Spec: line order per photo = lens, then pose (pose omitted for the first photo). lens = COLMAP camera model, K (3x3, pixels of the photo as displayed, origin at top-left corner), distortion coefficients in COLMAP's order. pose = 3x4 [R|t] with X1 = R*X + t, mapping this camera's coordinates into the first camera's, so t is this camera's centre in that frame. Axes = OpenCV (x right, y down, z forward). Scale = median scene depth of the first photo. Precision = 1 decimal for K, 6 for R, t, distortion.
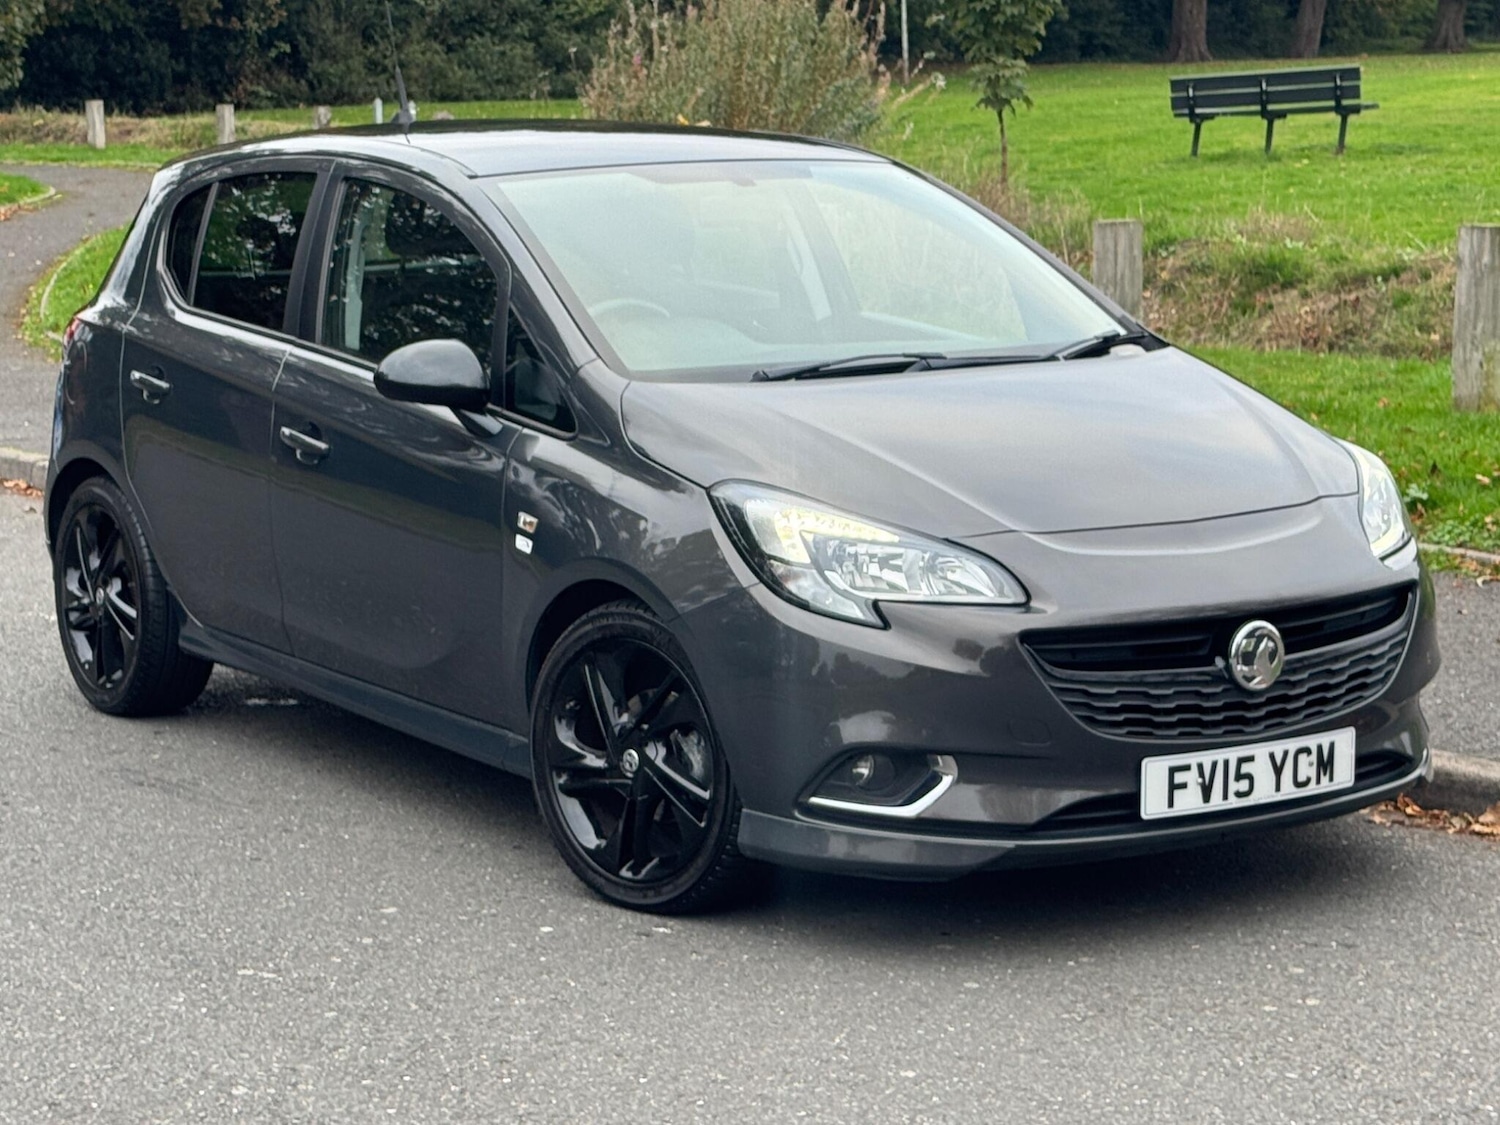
lens RADIAL K [[3371.5, 0, 766.7], [0, 3371.5, 563.3], [0, 0, 1]] dist [0.141298, 0.155717]
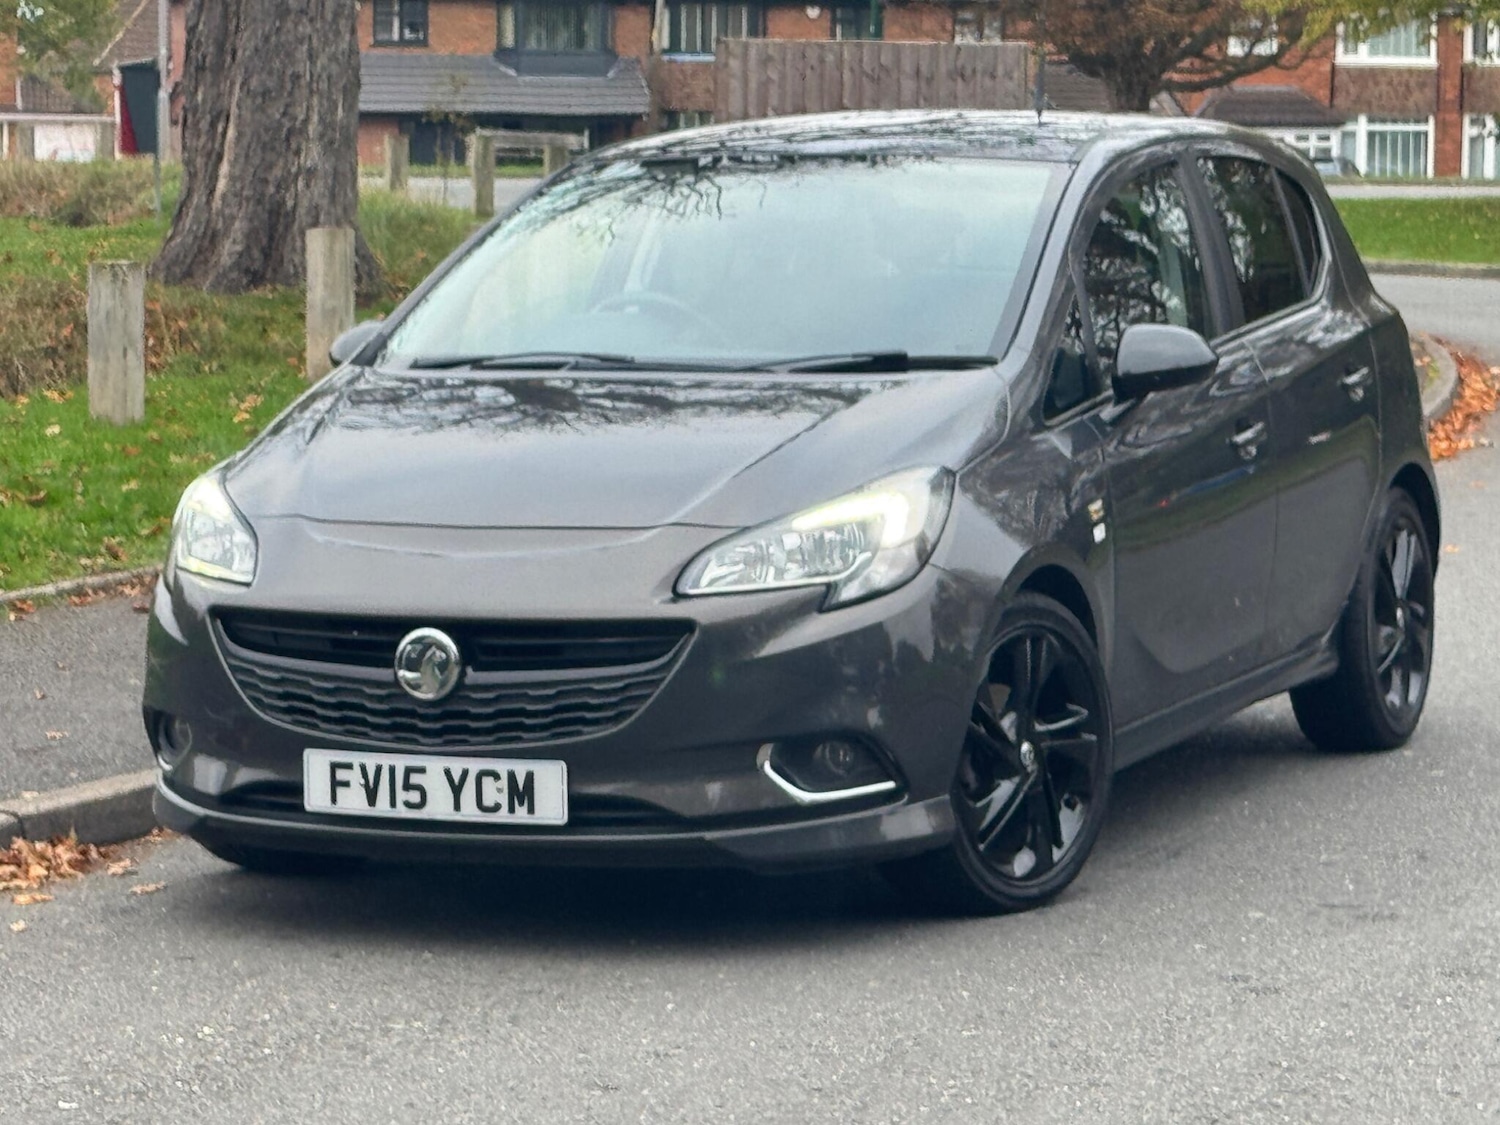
lens RADIAL K [[5275.1, 0, 759.6], [0, 5275.1, 560.6], [0, 0, 1]] dist [0.074611, 2.746401]
pose [[0.554756, 0.083406, -0.827822, 1.394985], [-0.116433, 0.992954, 0.022018, -0.045060], [0.823826, 0.084171, 0.560559, 0.217160]]
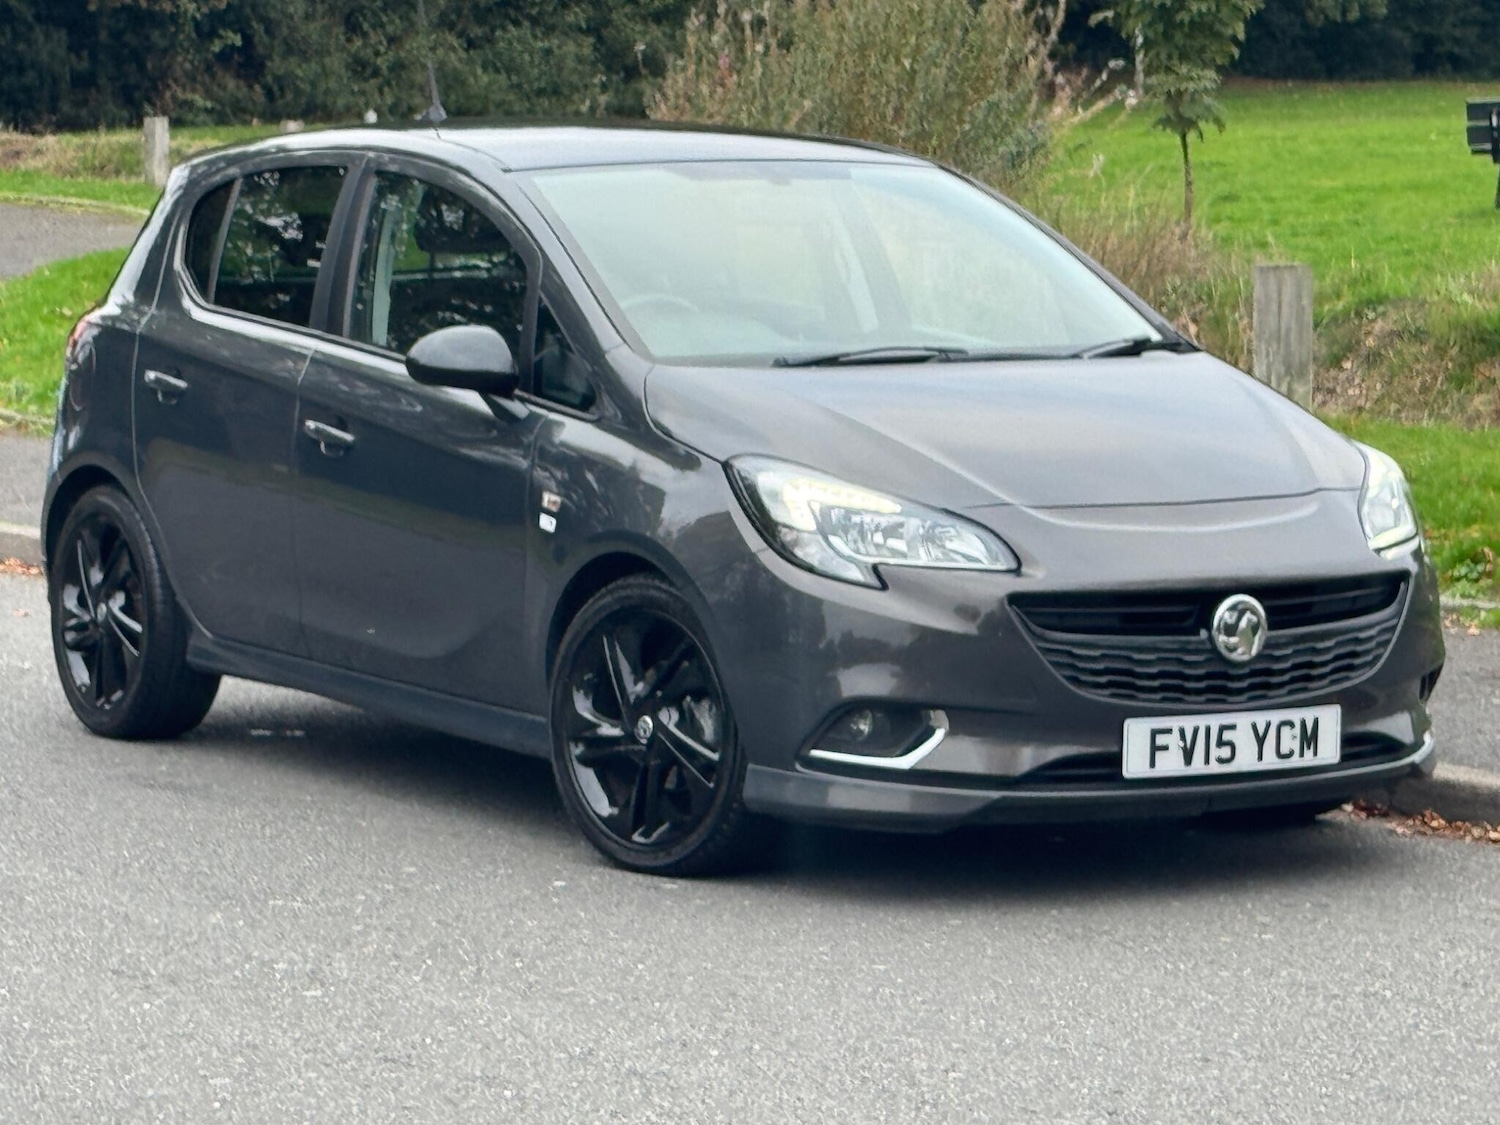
lens RADIAL K [[5275.1, 0, 759.6], [0, 5275.1, 560.6], [0, 0, 1]] dist [0.074611, 2.746401]
pose [[0.999150, 0.021009, -0.035454, 0.051450], [-0.022911, 0.998270, -0.054142, 0.094772], [0.034255, 0.054908, 0.997904, -0.620279]]
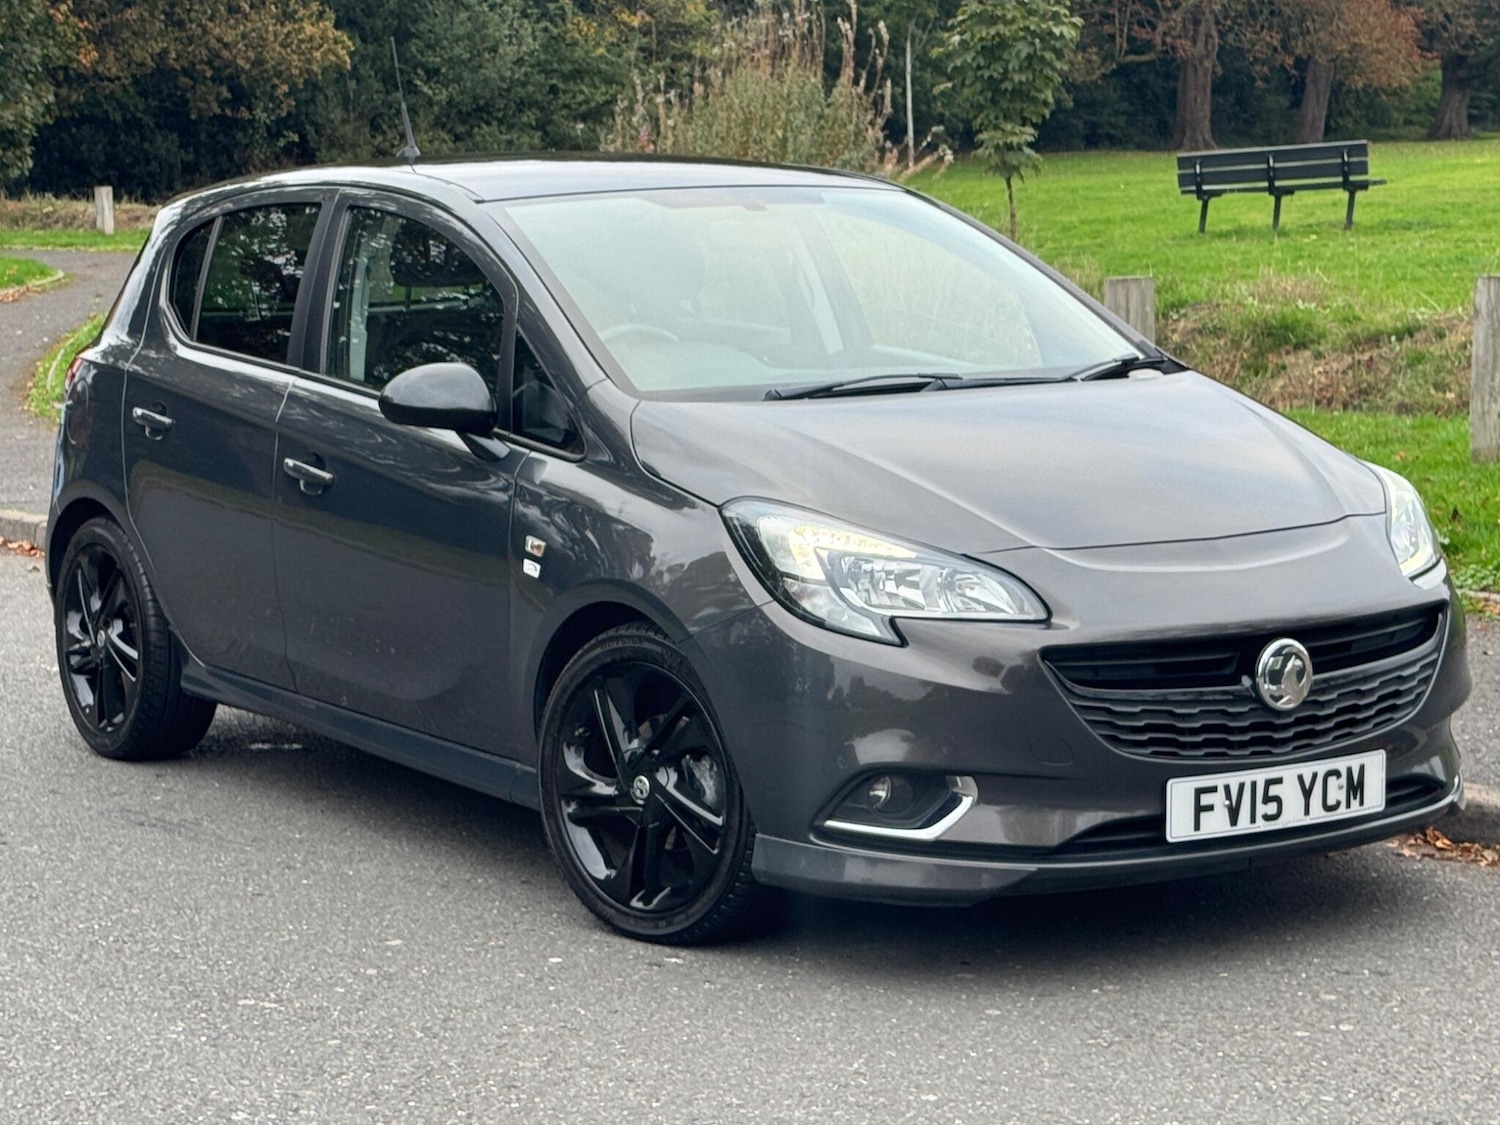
lens RADIAL K [[3368.0, 0, 750.0], [0, 3368.0, 562.5], [0, 0, 1]] dist [0.137989, 0.191901]
pose [[0.999971, -0.003291, -0.006922, -0.001950], [0.003098, 0.999610, -0.027749, 0.020757], [0.007010, 0.027727, 0.999591, 0.024412]]
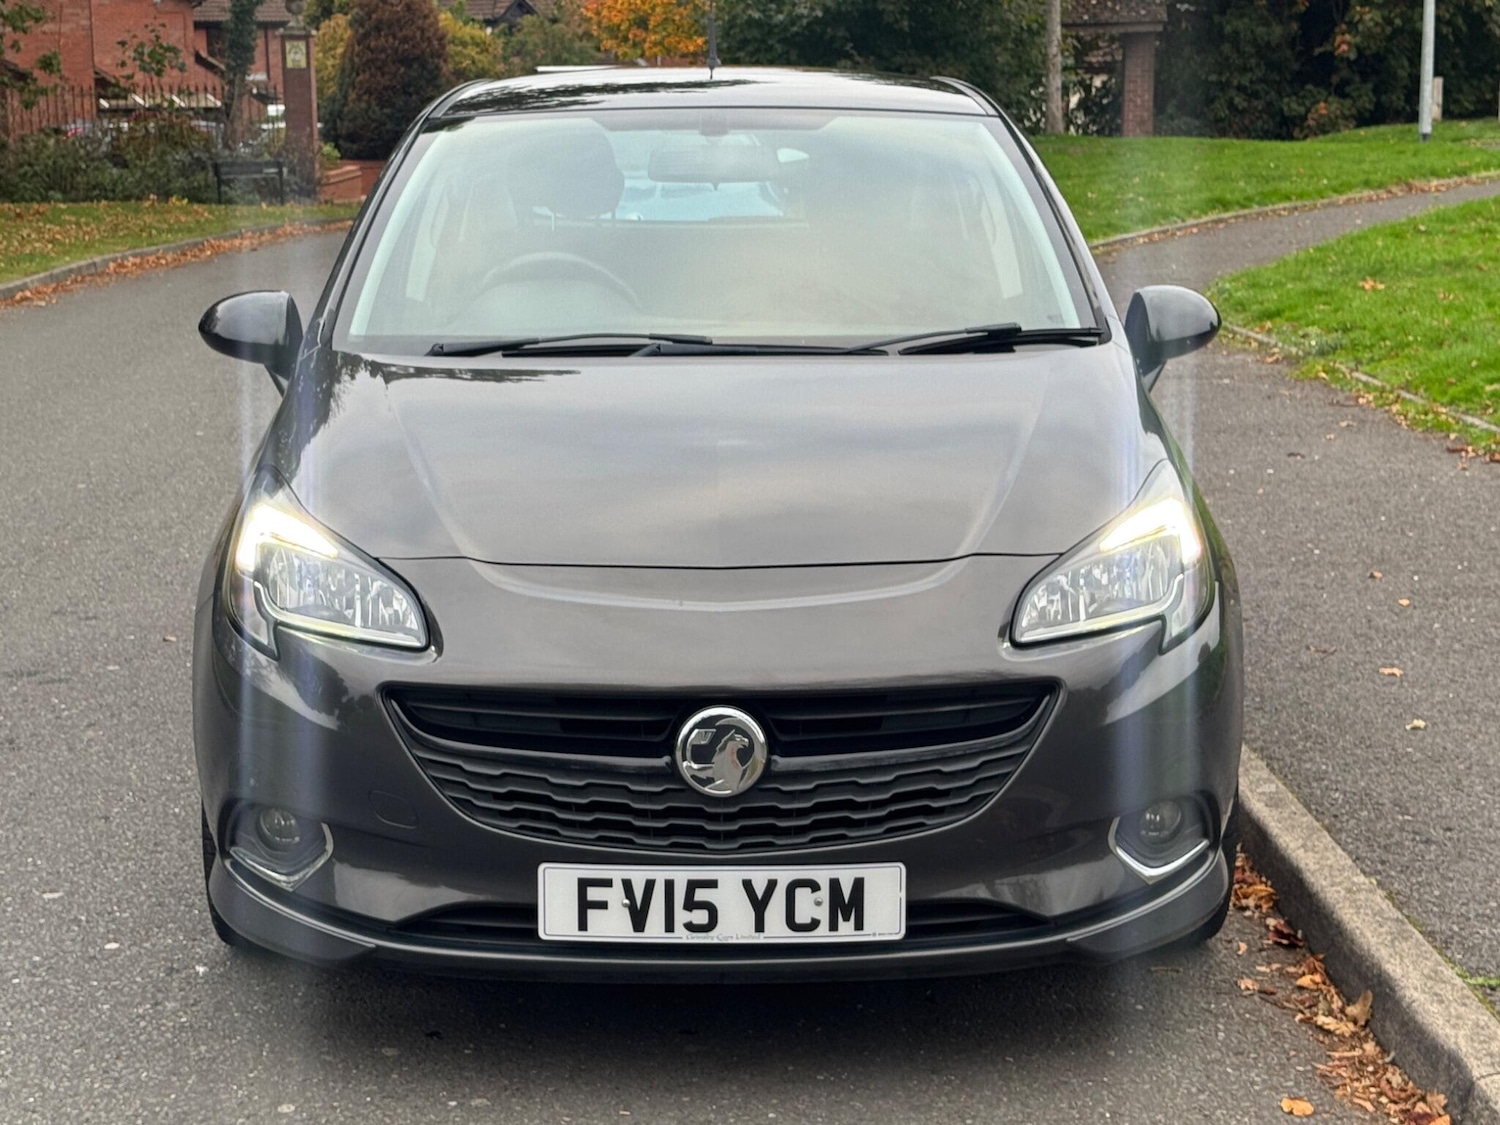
lens RADIAL K [[2831.6, 0, 750.0], [0, 2831.6, 562.5], [0, 0, 1]] dist [0.149402, 0.223538]
pose [[0.839731, 0.102690, -0.533204, 0.468933], [-0.088403, 0.994708, 0.052347, -0.047532], [0.535758, 0.003179, 0.844366, 0.444316]]
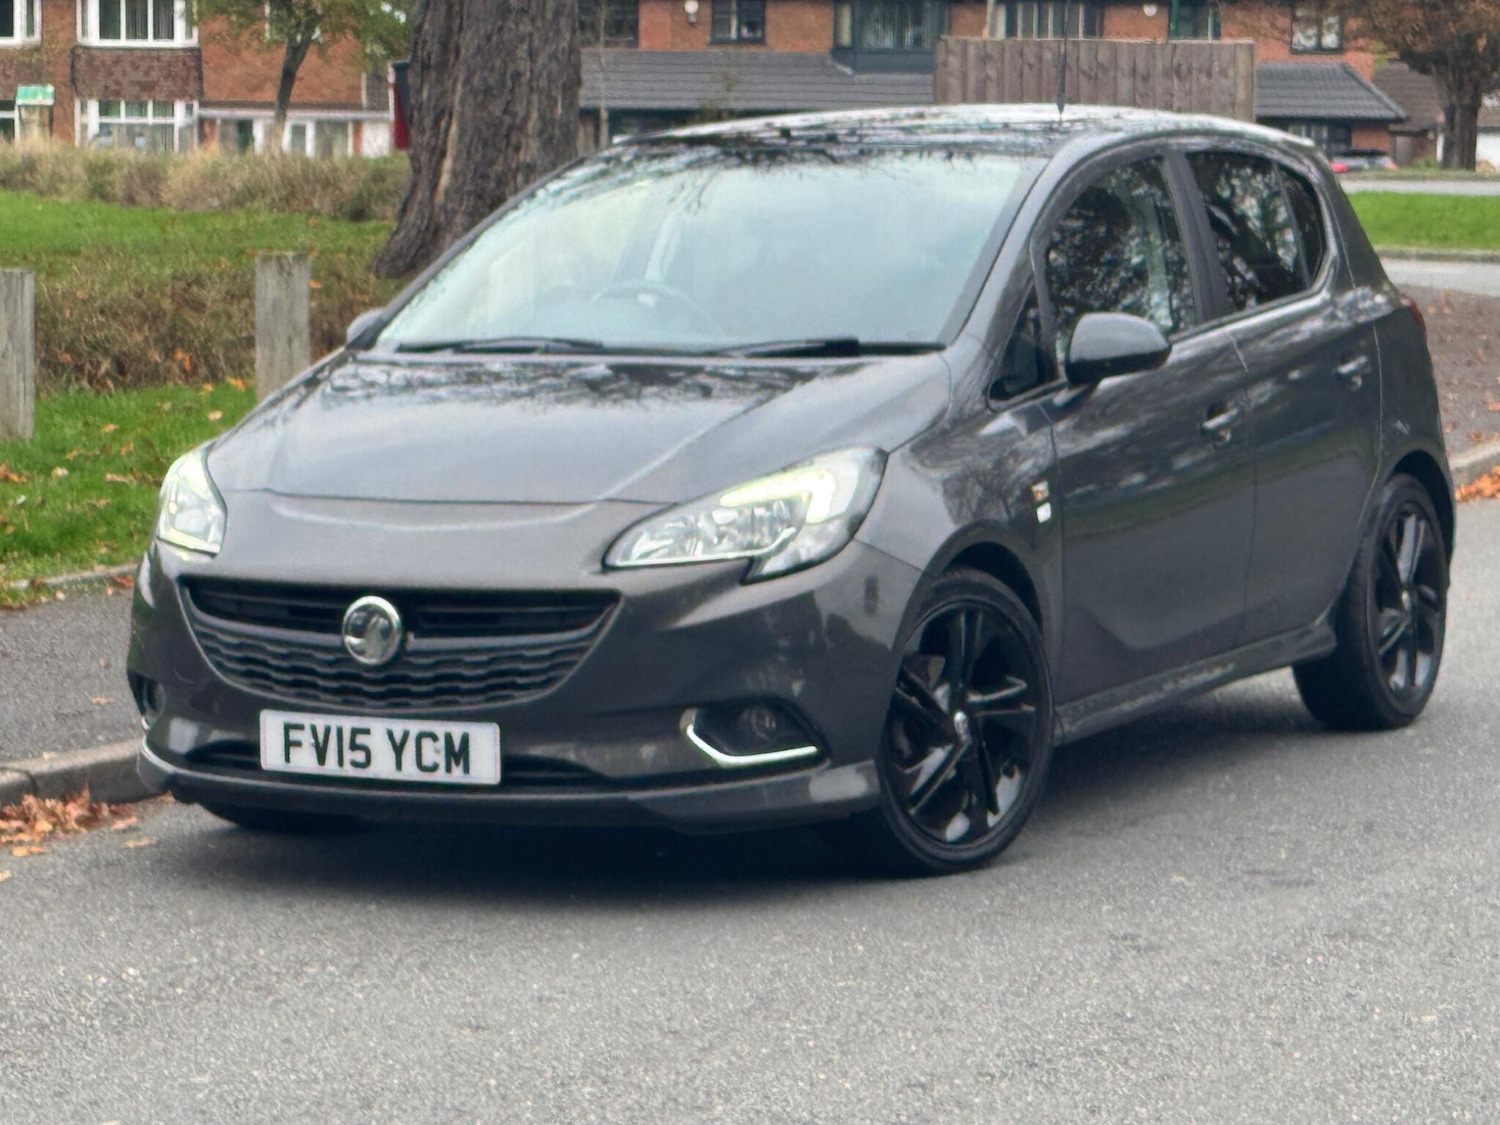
lens RADIAL K [[5275.1, 0, 759.6], [0, 5275.1, 560.6], [0, 0, 1]] dist [0.074611, 2.746401]
pose [[0.494291, 0.087715, -0.864860, 1.523490], [-0.122166, 0.992032, 0.030792, -0.055303], [0.860669, 0.090436, 0.501068, 0.286163]]
